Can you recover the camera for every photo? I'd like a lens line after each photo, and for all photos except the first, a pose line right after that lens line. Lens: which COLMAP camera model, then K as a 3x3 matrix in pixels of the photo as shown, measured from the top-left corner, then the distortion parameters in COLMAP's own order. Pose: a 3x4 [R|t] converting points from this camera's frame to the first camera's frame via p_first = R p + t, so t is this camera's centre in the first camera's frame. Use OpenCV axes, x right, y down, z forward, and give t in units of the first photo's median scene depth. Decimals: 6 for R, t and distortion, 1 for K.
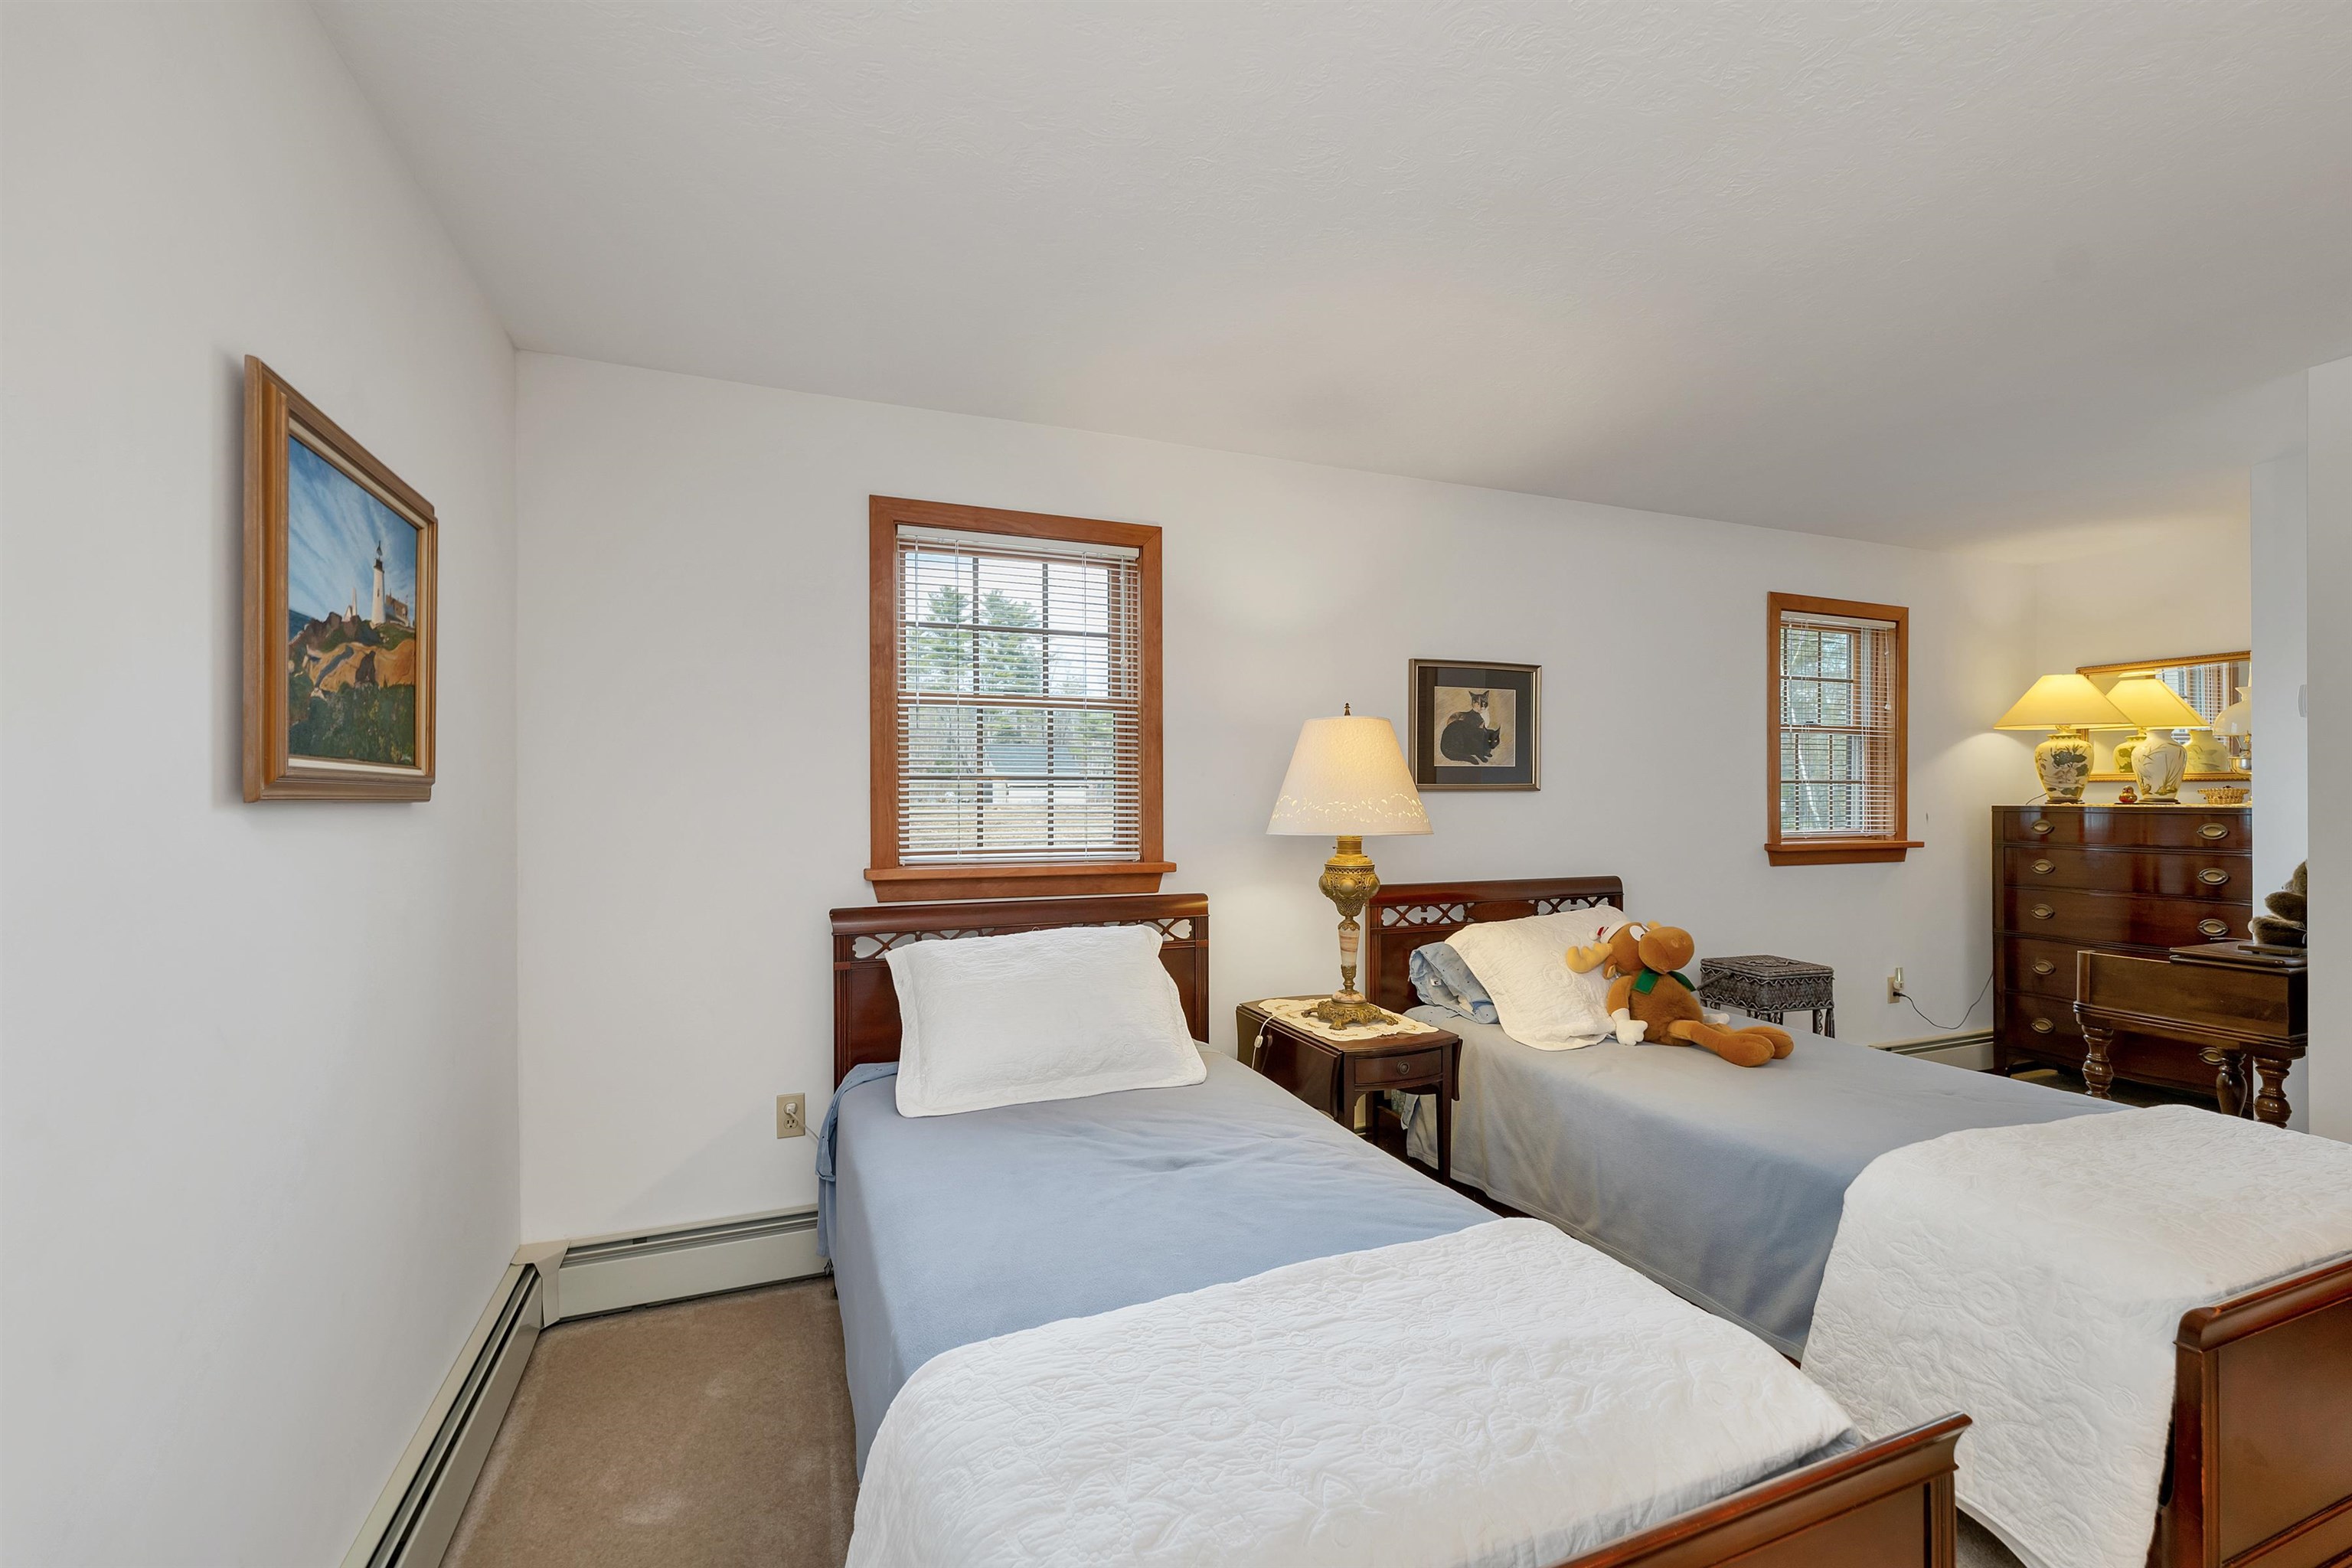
lens RADIAL K [[984.3, 0, 1176.0], [0, 984.3, 784.0], [0, 0, 1]] dist [0.001297, 0.000492]
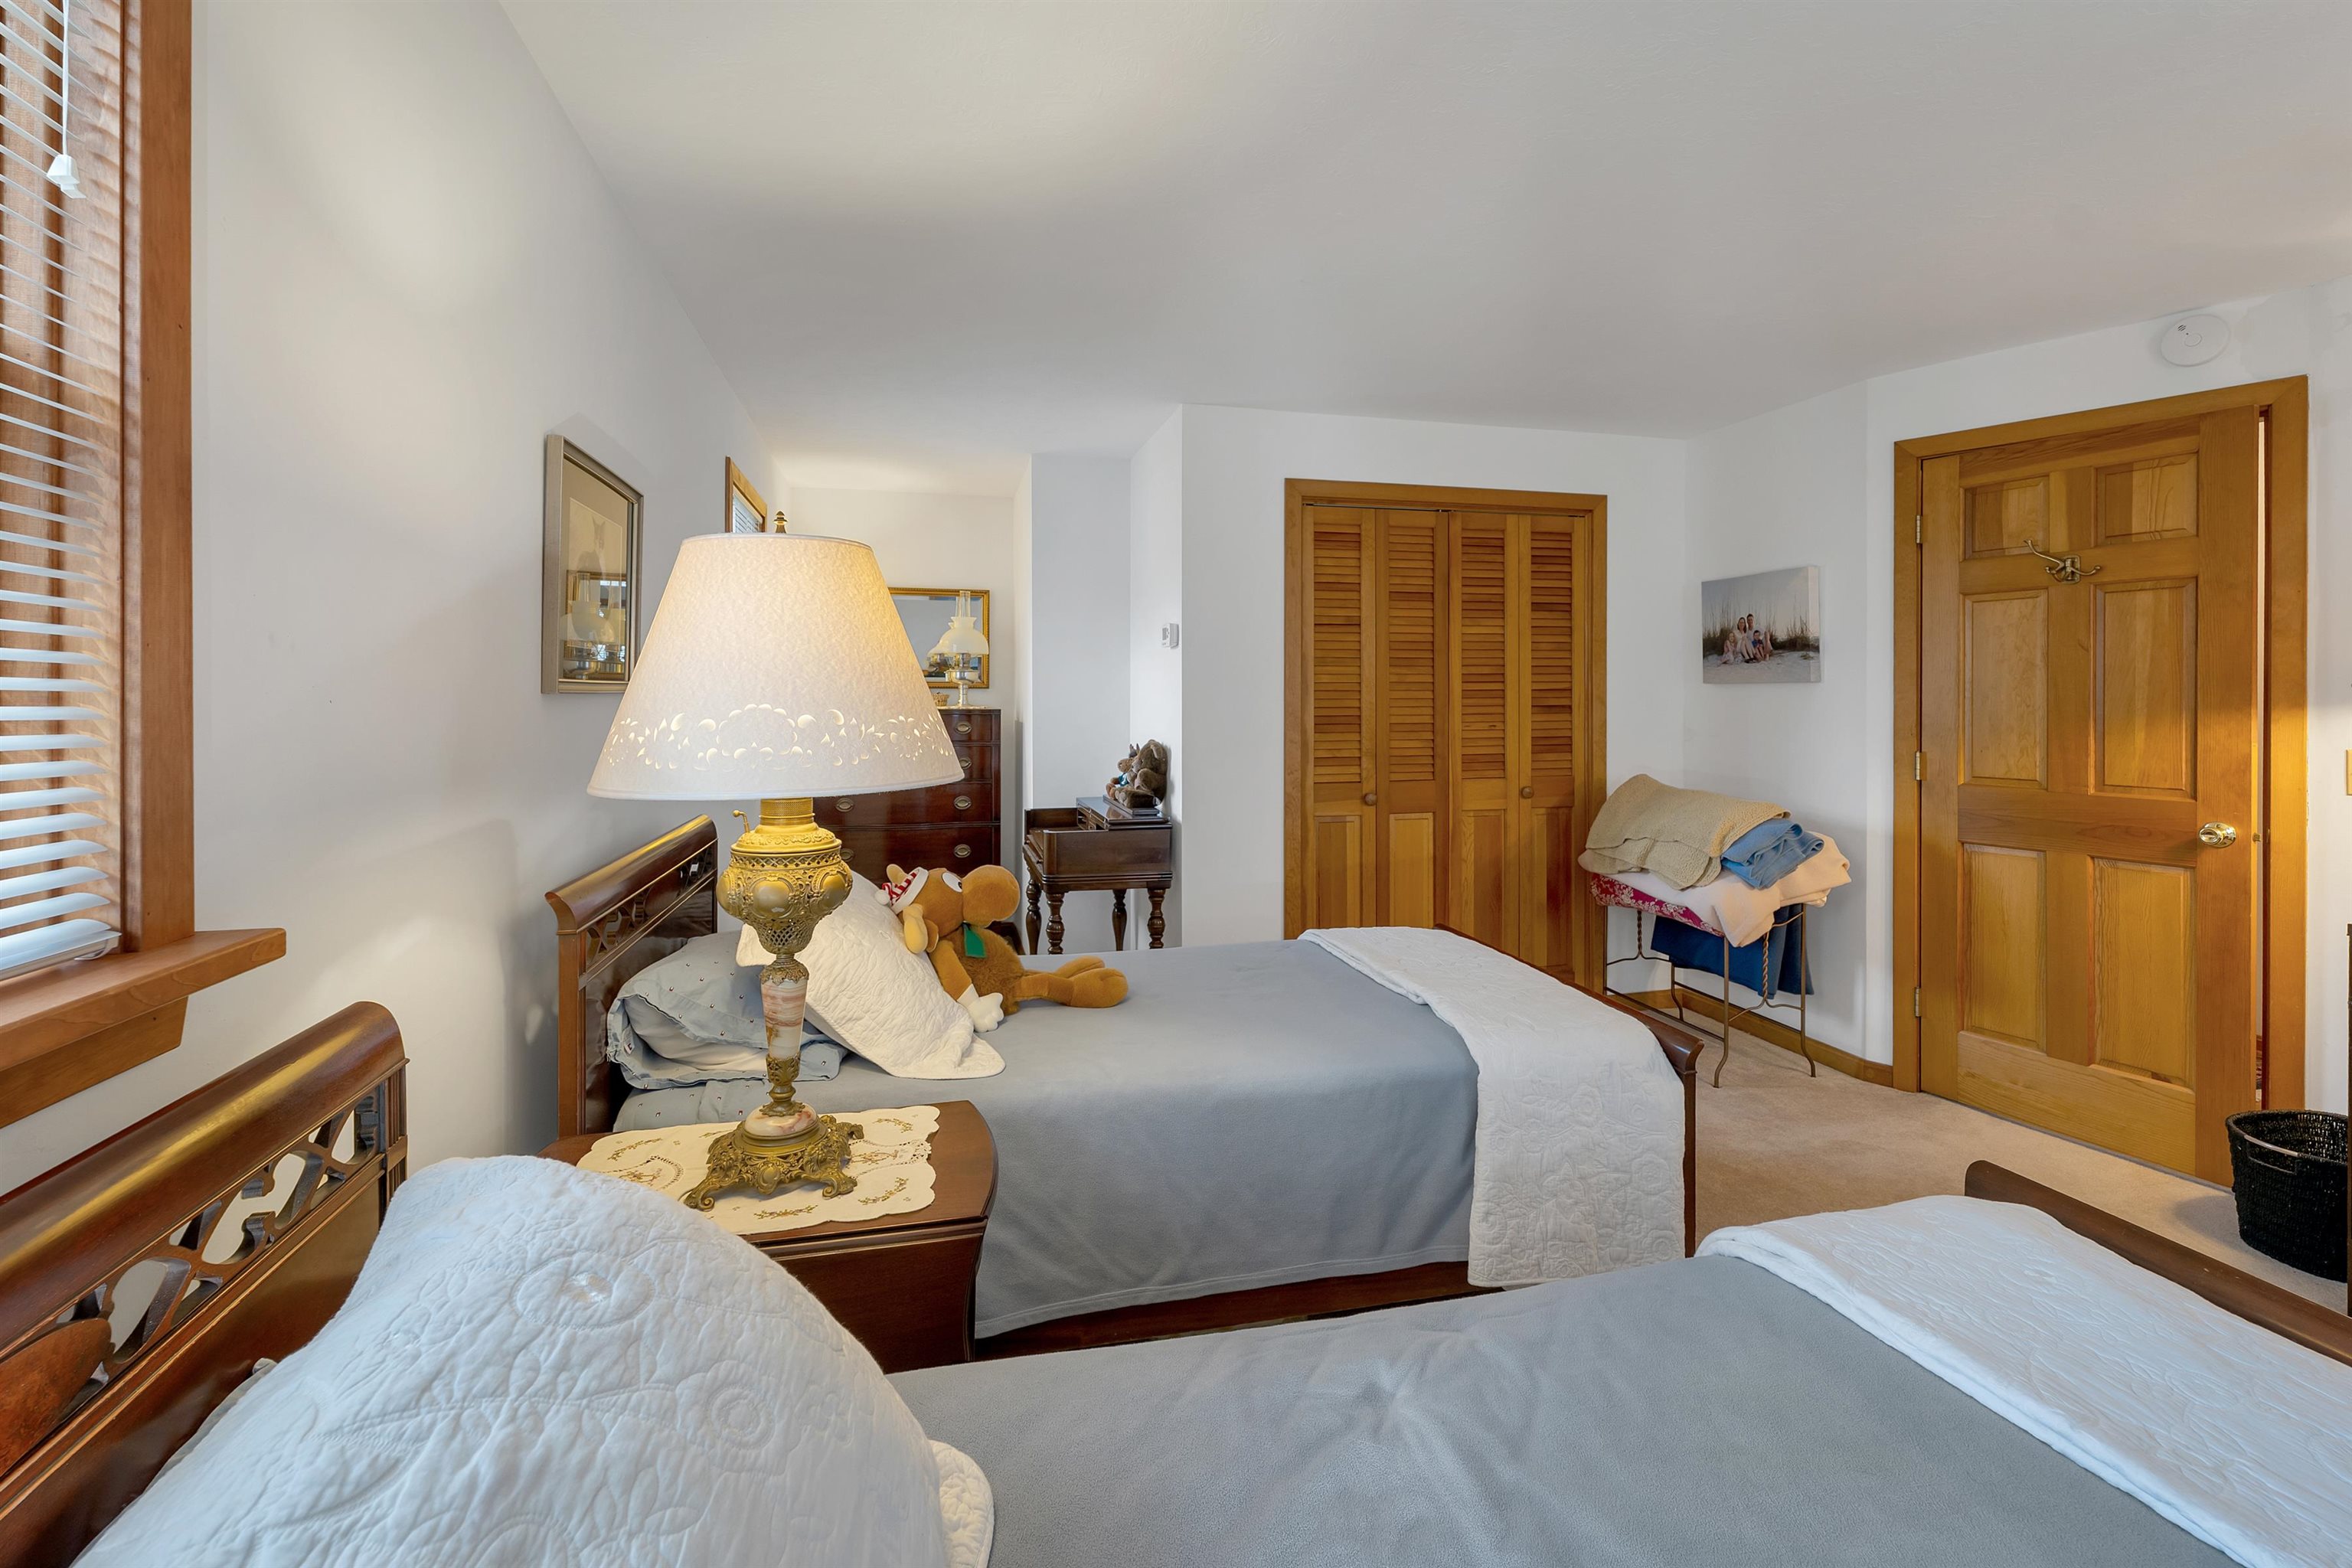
lens RADIAL K [[1011.0, 0, 1173.7], [0, 1011.0, 699.8], [0, 0, 1]] dist [0.000602, 0.000054]
pose [[0.127108, 0.003980, 0.991881, -0.319374], [-0.022640, 0.999743, -0.001110, 0.008048], [-0.991630, -0.022315, 0.127166, 0.824200]]
